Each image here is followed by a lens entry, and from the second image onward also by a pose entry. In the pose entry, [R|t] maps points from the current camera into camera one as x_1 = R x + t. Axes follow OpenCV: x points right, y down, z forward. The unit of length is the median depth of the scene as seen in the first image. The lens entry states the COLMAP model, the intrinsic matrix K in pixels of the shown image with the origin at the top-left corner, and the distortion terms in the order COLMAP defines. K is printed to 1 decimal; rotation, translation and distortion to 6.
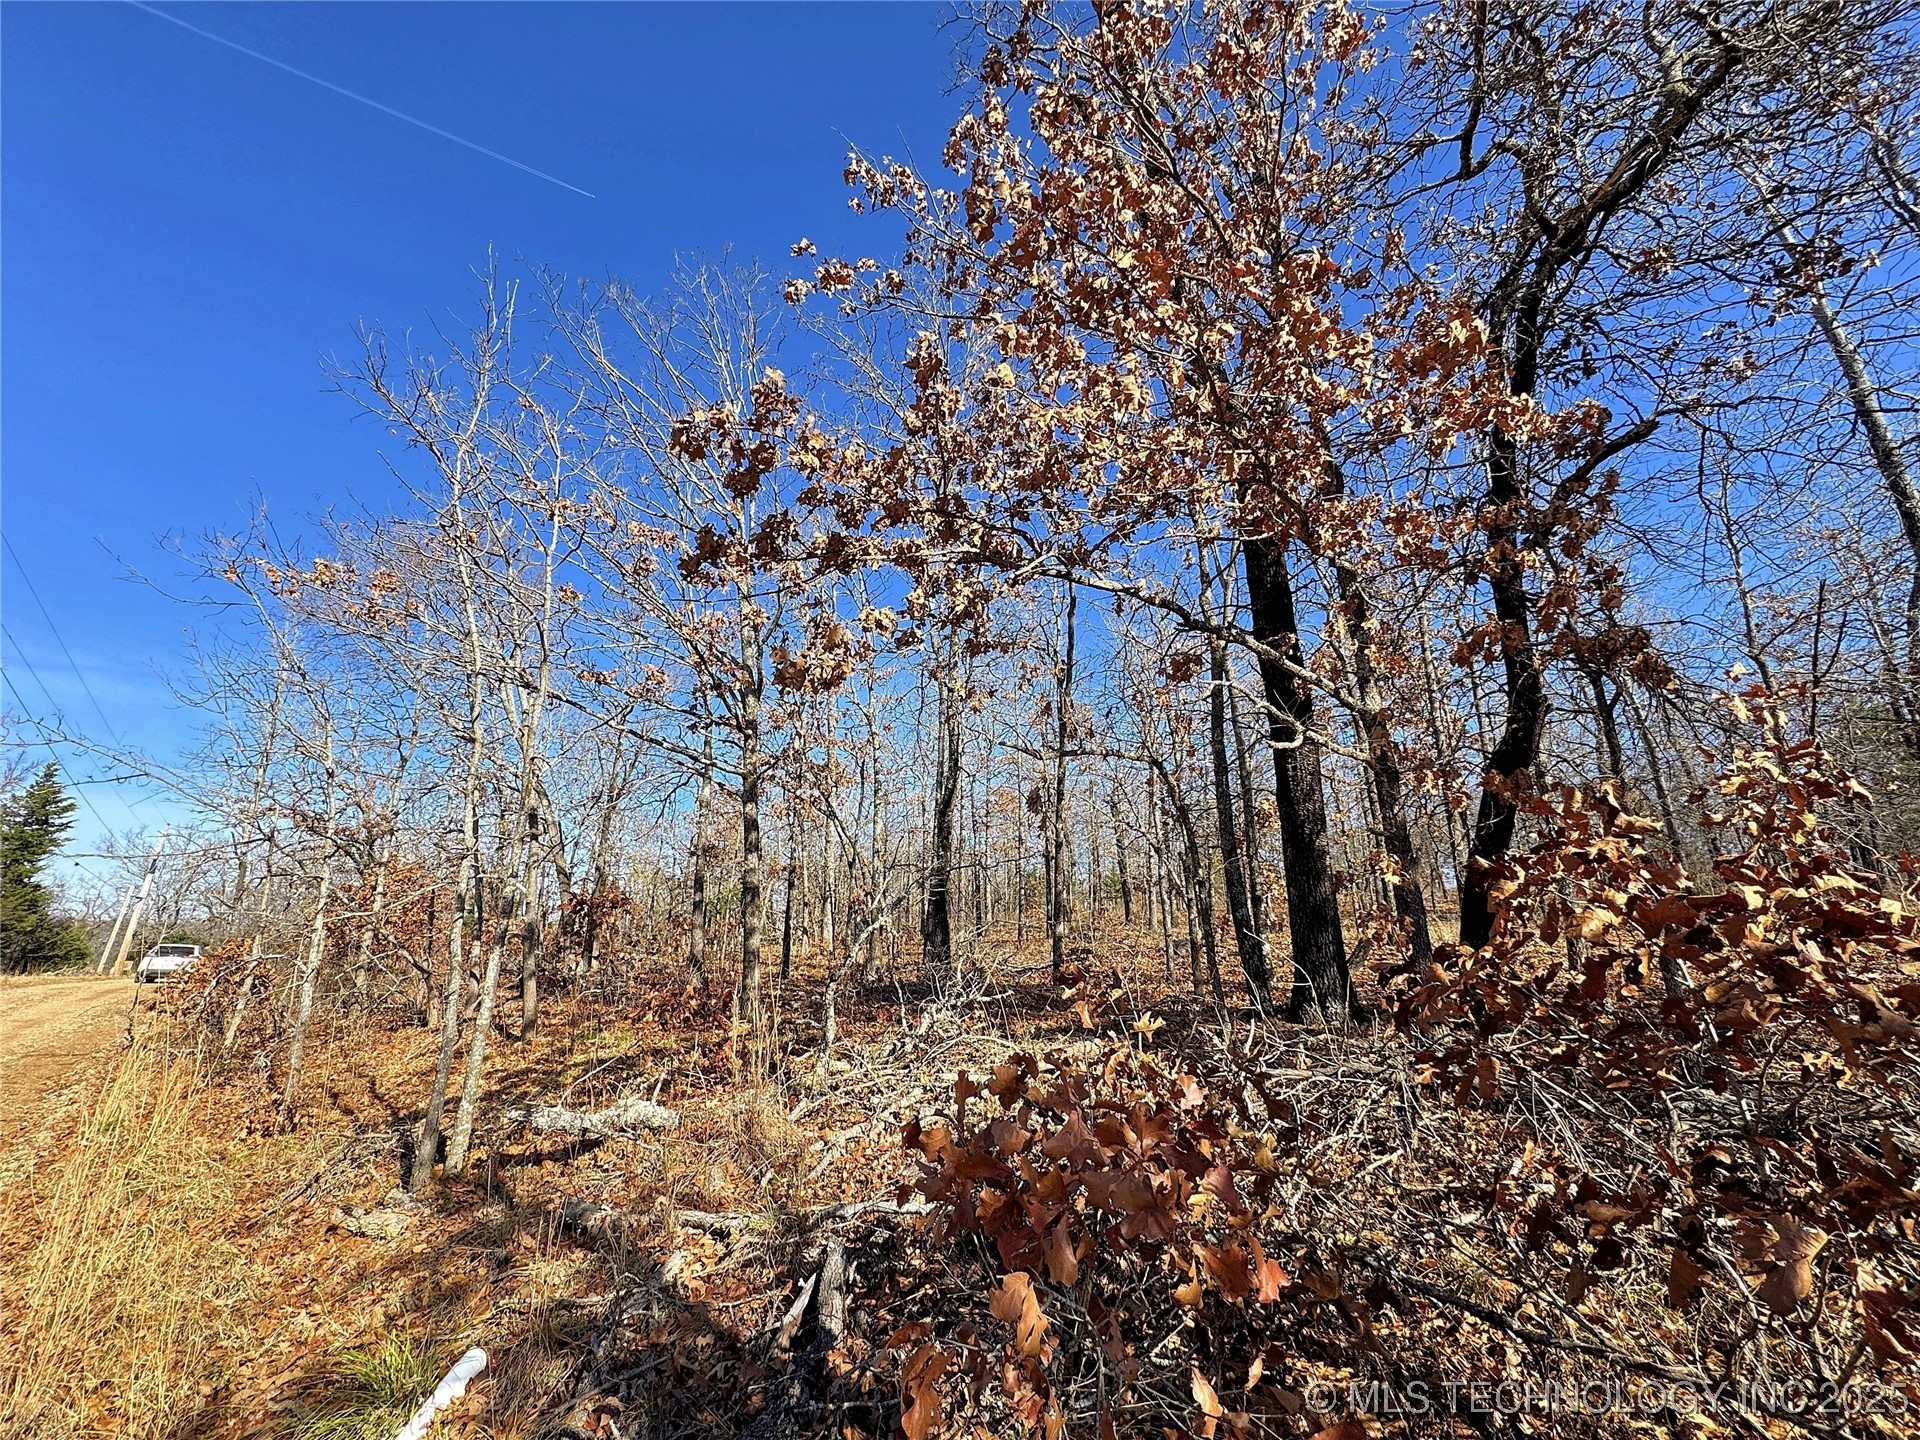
lens RADIAL K [[764.7, 0, 957.5], [0, 764.7, 720.4], [0, 0, 1]] dist [-0.003755, 0.000427]
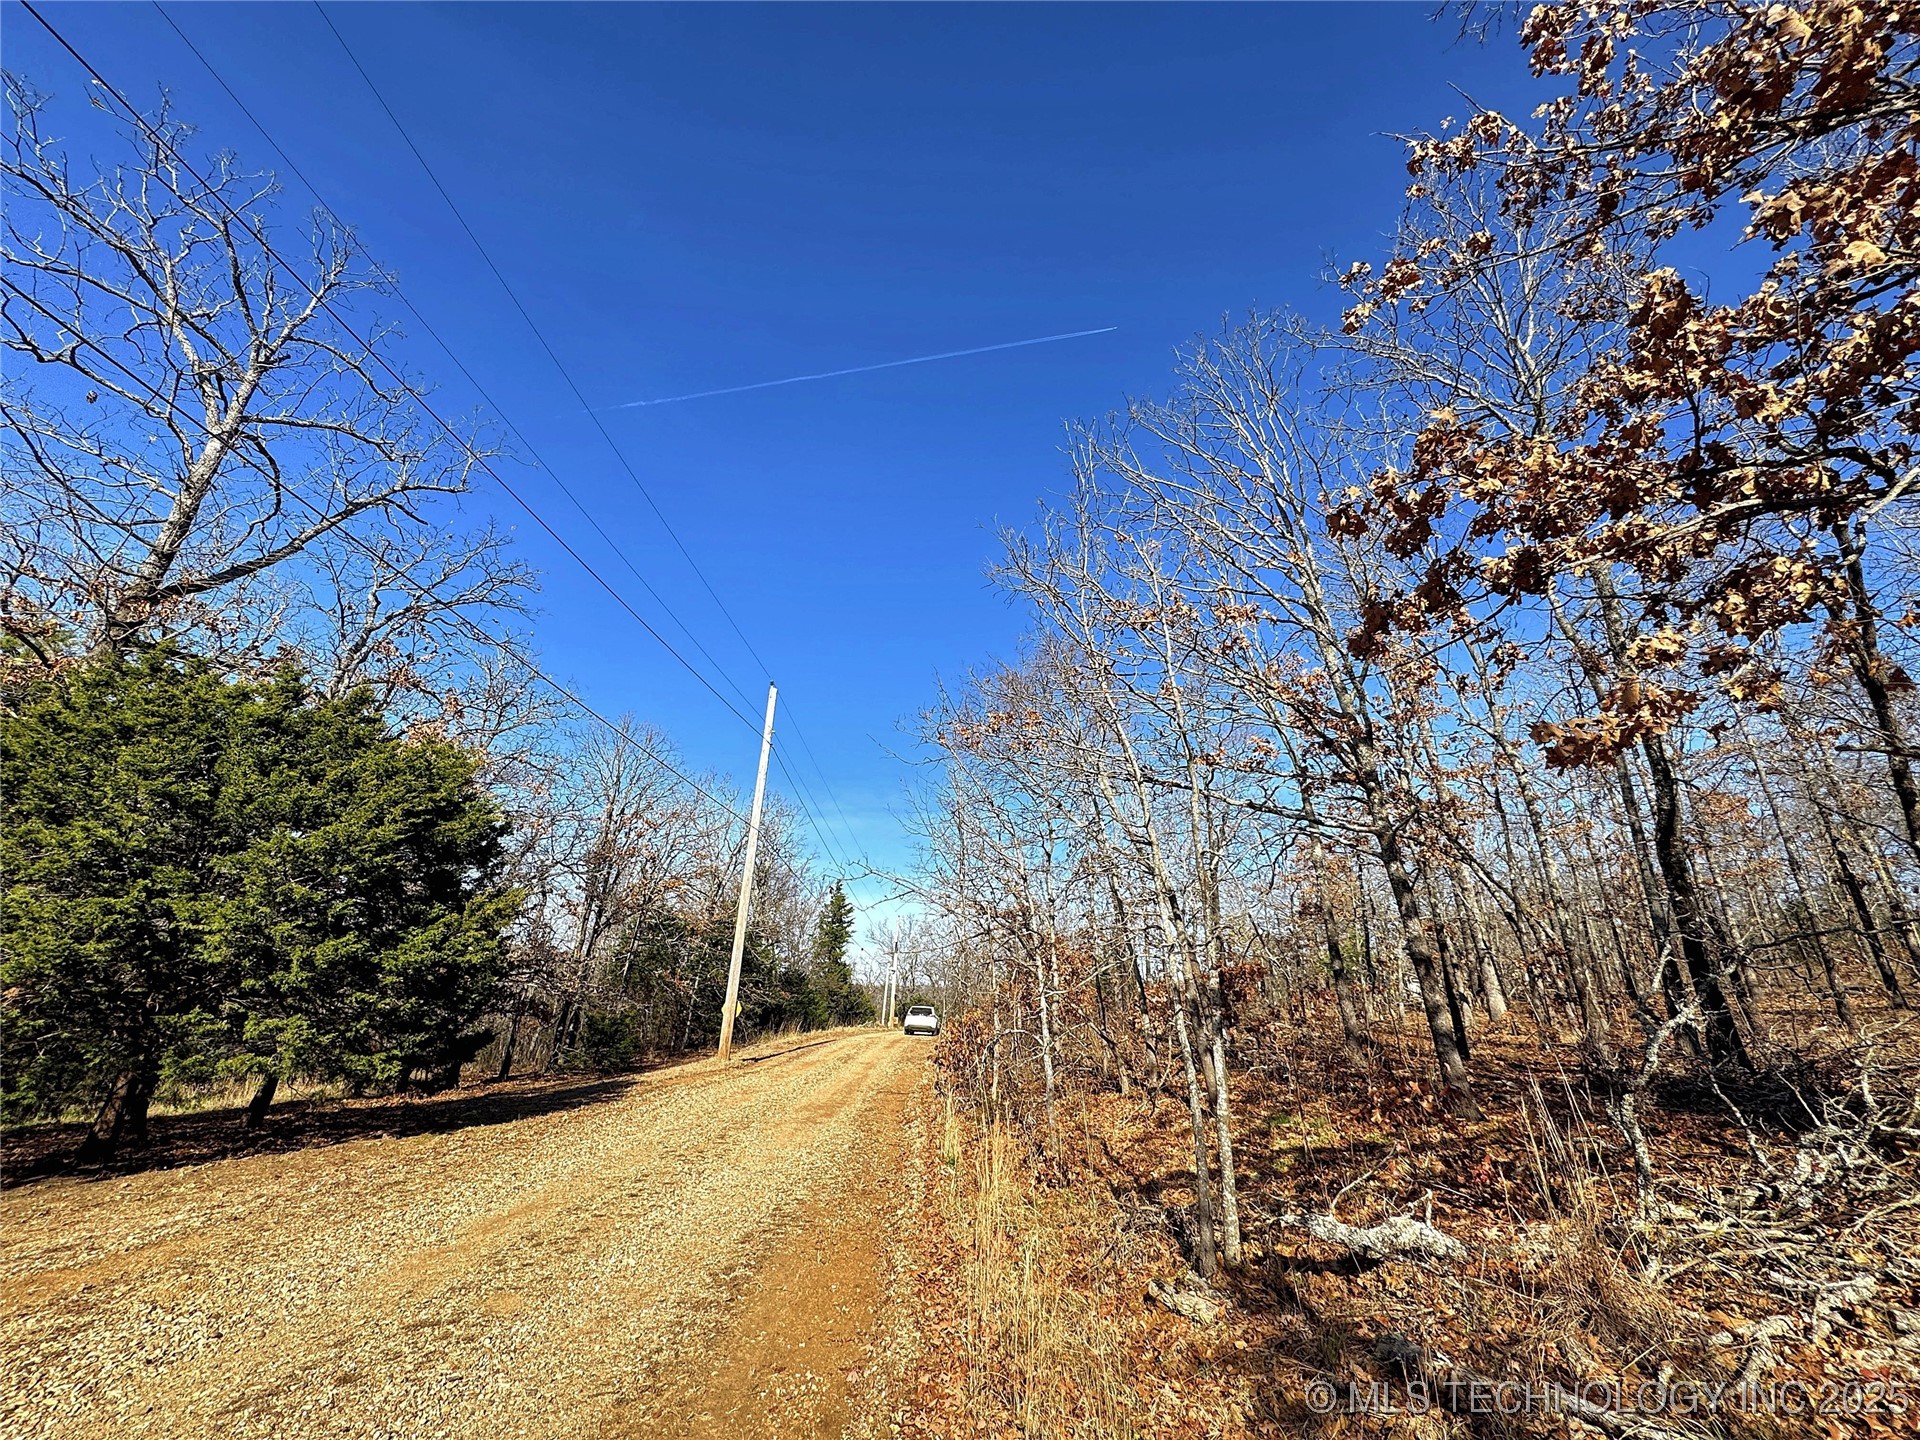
lens RADIAL K [[764.7, 0, 954.2], [0, 764.7, 721.9], [0, 0, 1]] dist [-0.003755, 0.000427]
pose [[0.743194, -0.229115, -0.628625, -0.129437], [0.184383, 0.973295, -0.136749, -0.060265], [0.643168, -0.014276, 0.765592, -0.036675]]
